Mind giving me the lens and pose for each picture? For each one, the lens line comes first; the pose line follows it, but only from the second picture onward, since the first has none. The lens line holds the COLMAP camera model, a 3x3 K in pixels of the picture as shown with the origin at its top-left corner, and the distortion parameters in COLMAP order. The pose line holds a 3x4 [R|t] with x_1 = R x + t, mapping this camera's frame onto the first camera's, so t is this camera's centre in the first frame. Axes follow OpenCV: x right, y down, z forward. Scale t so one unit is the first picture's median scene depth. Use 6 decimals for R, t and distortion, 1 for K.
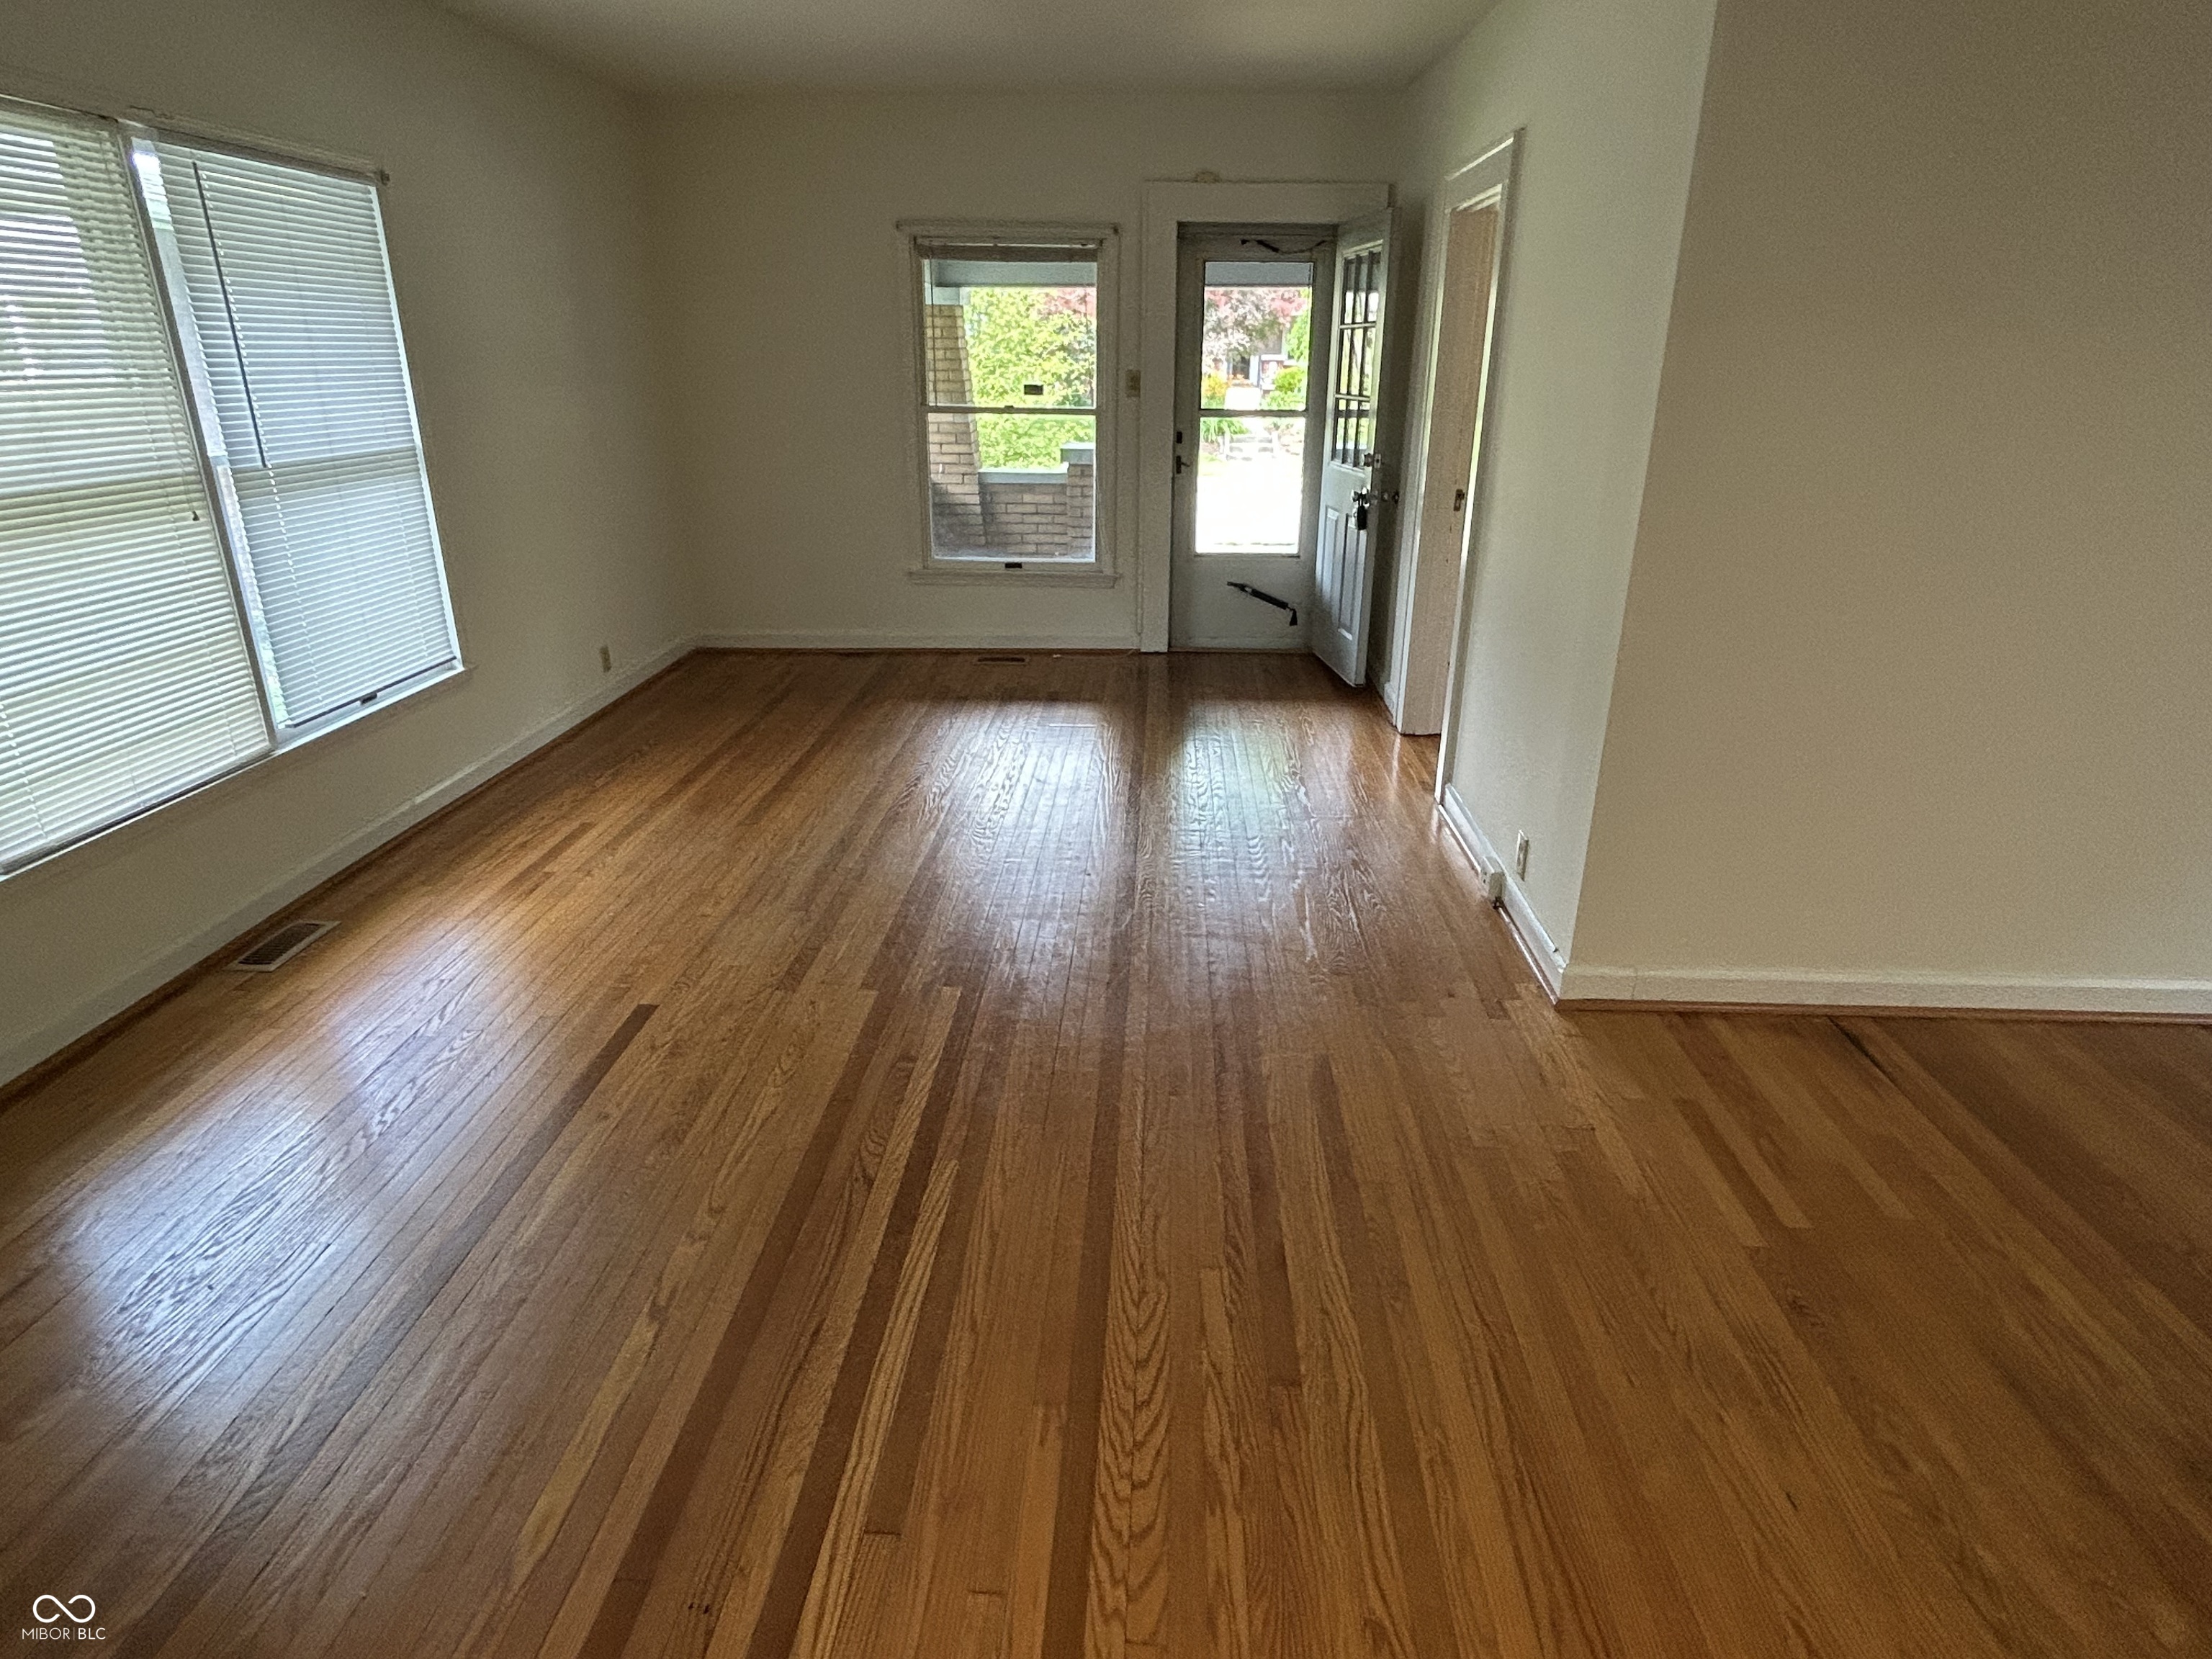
lens RADIAL K [[1242.8, 0, 1109.8], [0, 1242.8, 818.4], [0, 0, 1]] dist [-0.008824, 0.009155]
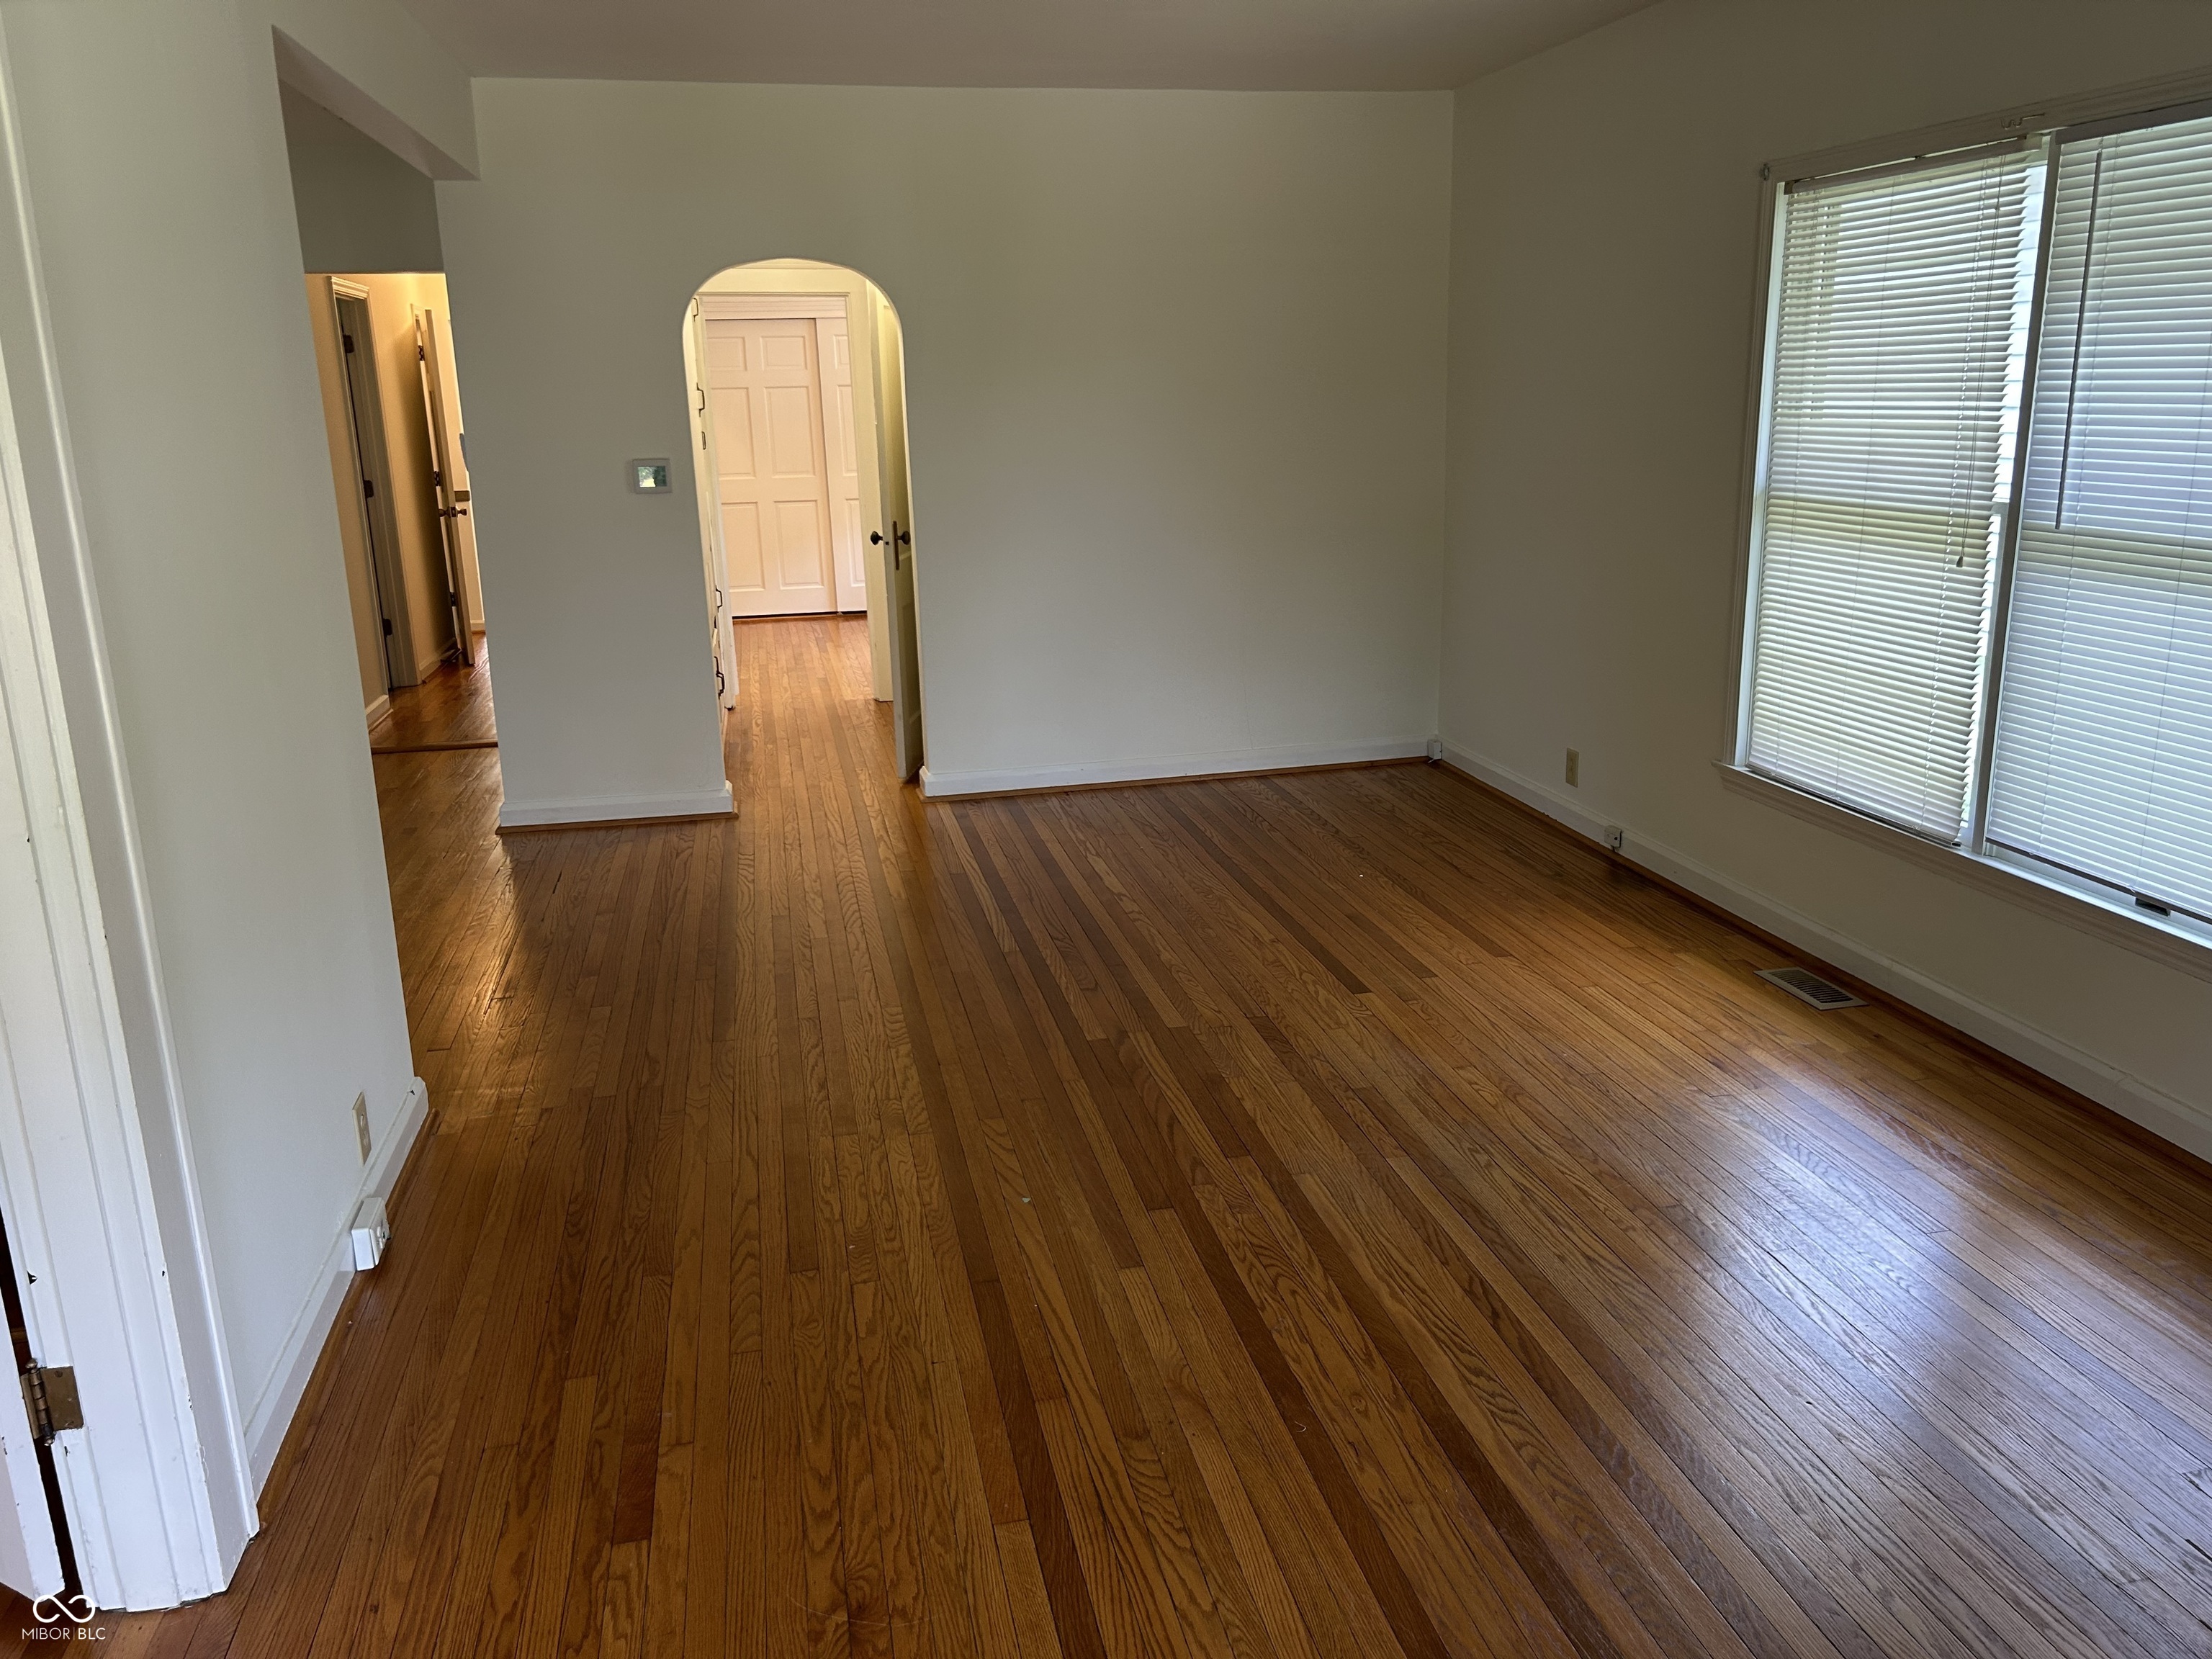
lens RADIAL K [[1652.6, 0, 1110.8], [0, 1652.6, 814.2], [0, 0, 1]] dist [0.053220, -0.062555]
pose [[-0.966353, 0.080411, -0.244327, 0.087352], [-0.074922, 0.820698, 0.566428, -0.391365], [0.246066, 0.565675, -0.787060, 1.018248]]
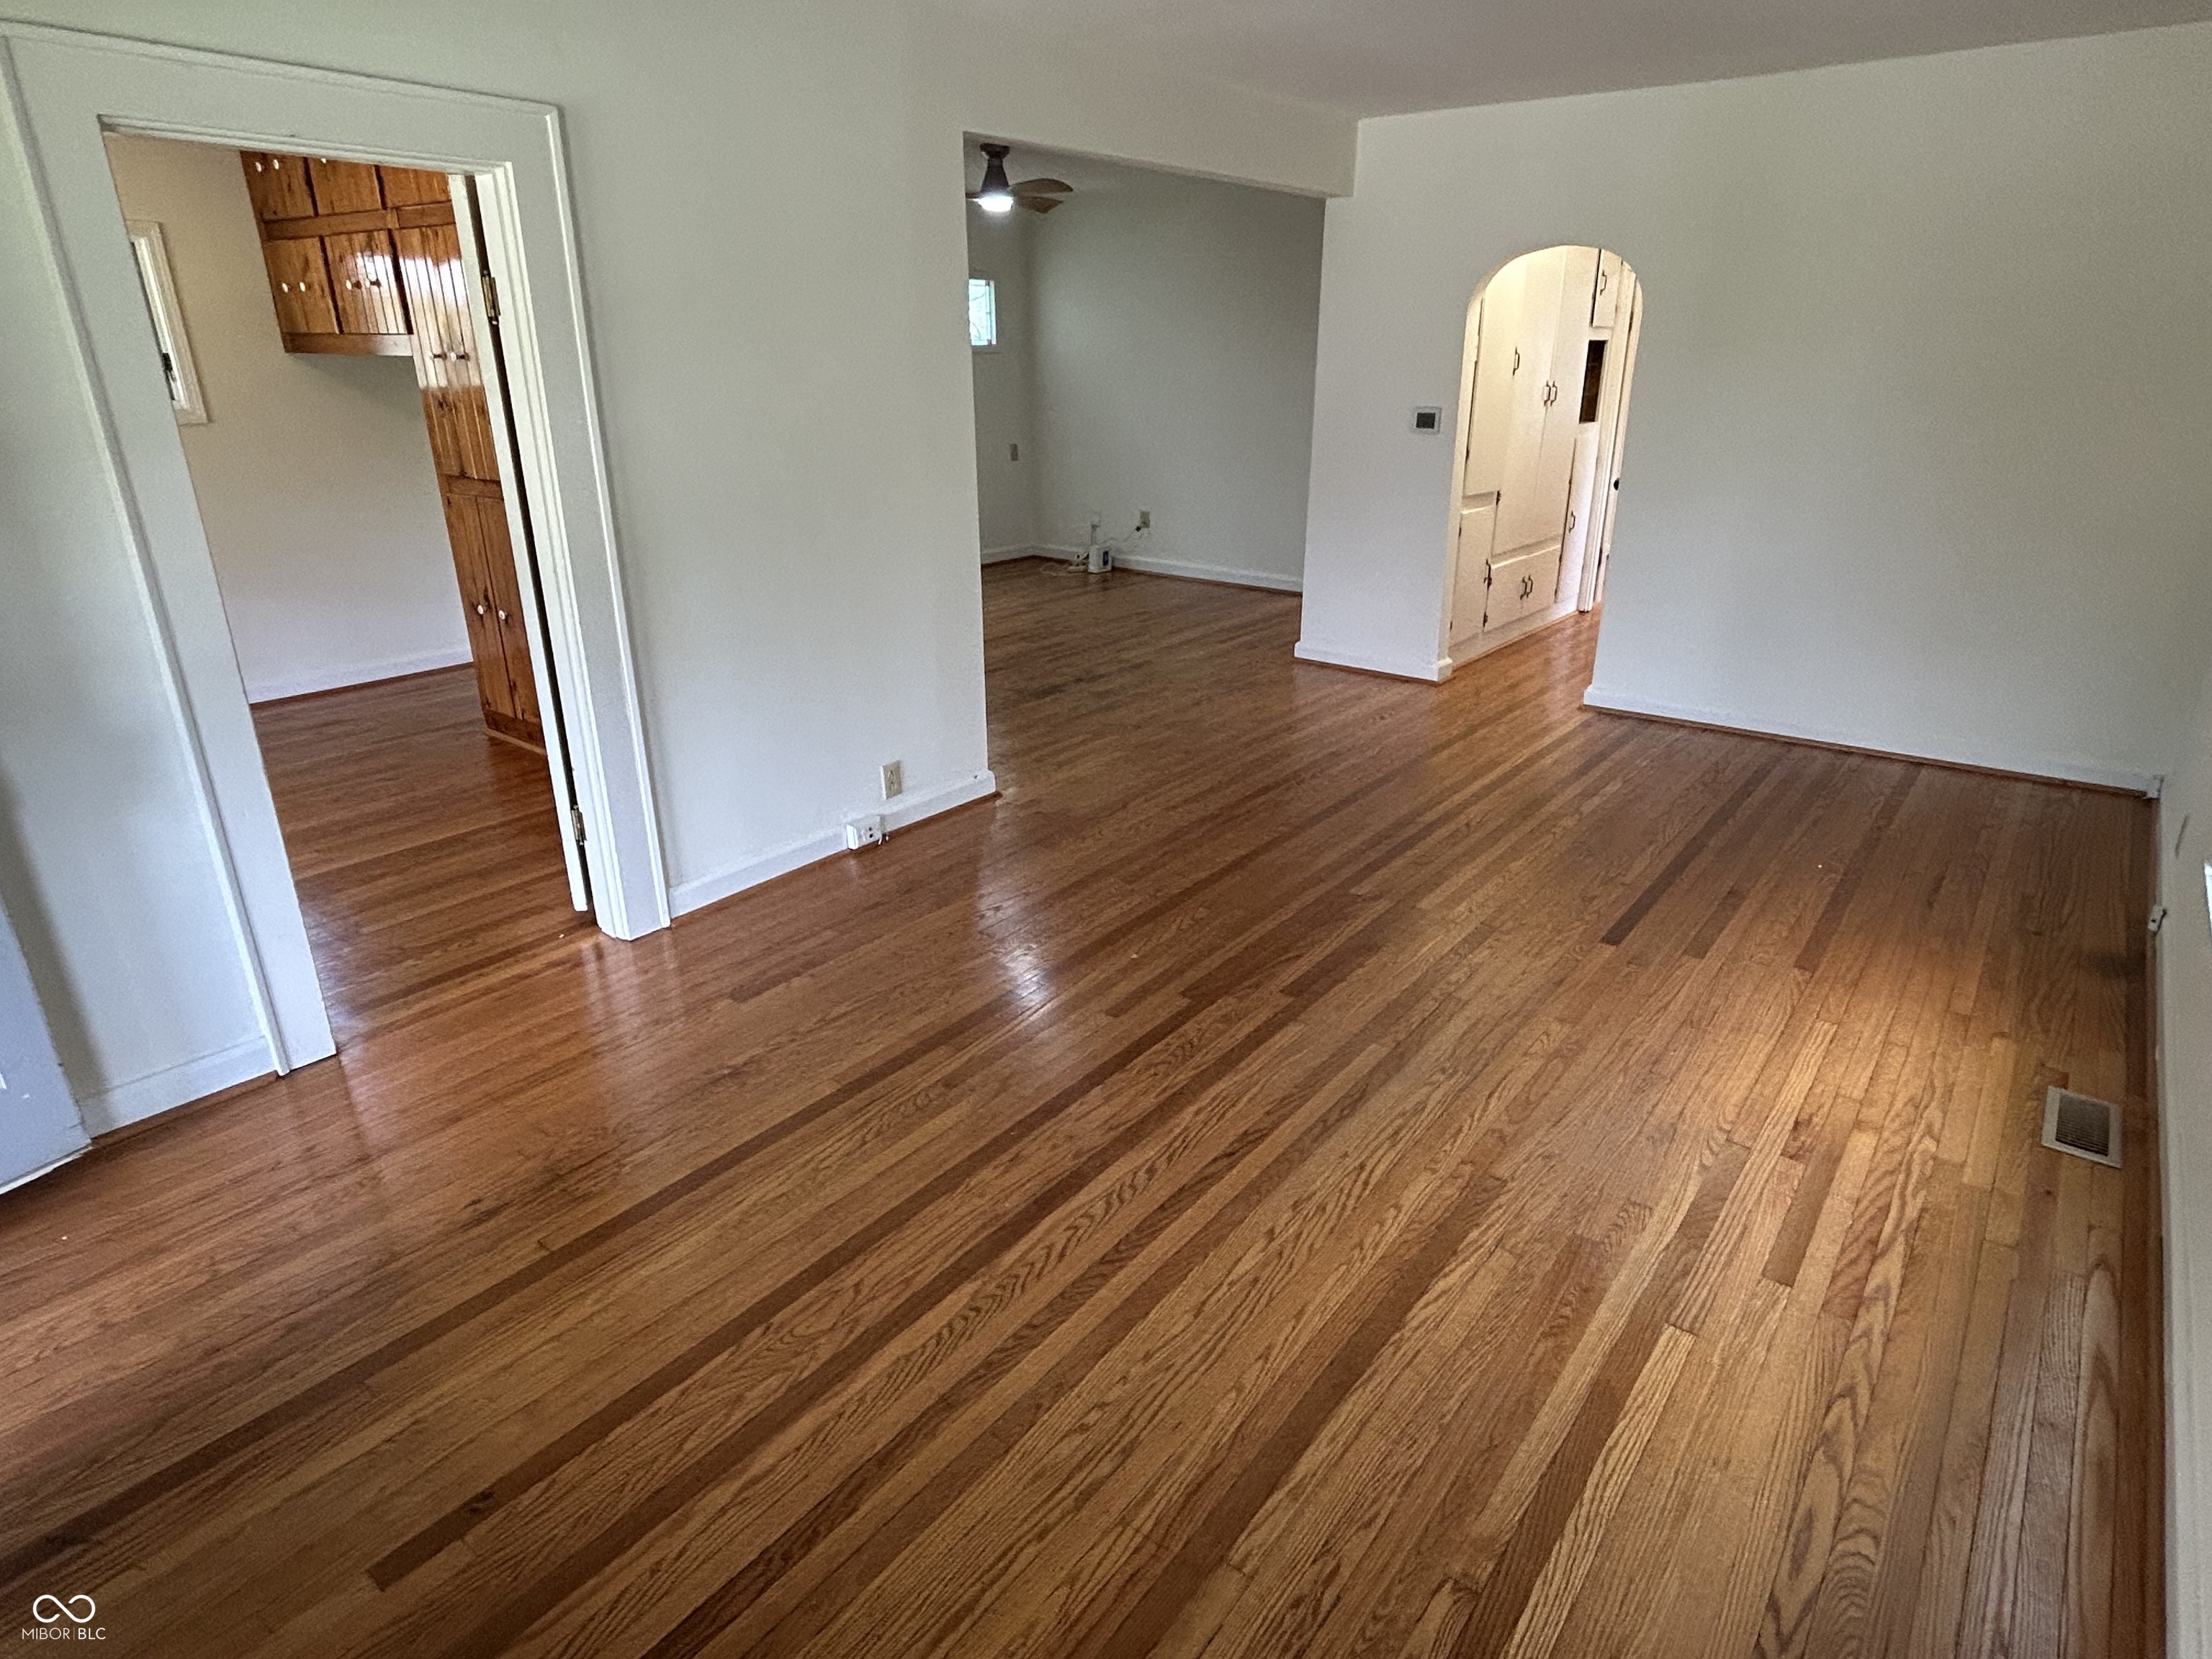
lens RADIAL K [[1242.8, 0, 1117.5], [0, 1242.8, 820.5], [0, 0, 1]] dist [-0.008824, 0.009155]
pose [[-0.819505, -0.211303, 0.532695, -0.305020], [0.199119, 0.766635, 0.610428, -0.382802], [-0.537367, 0.606318, -0.586187, 0.960724]]
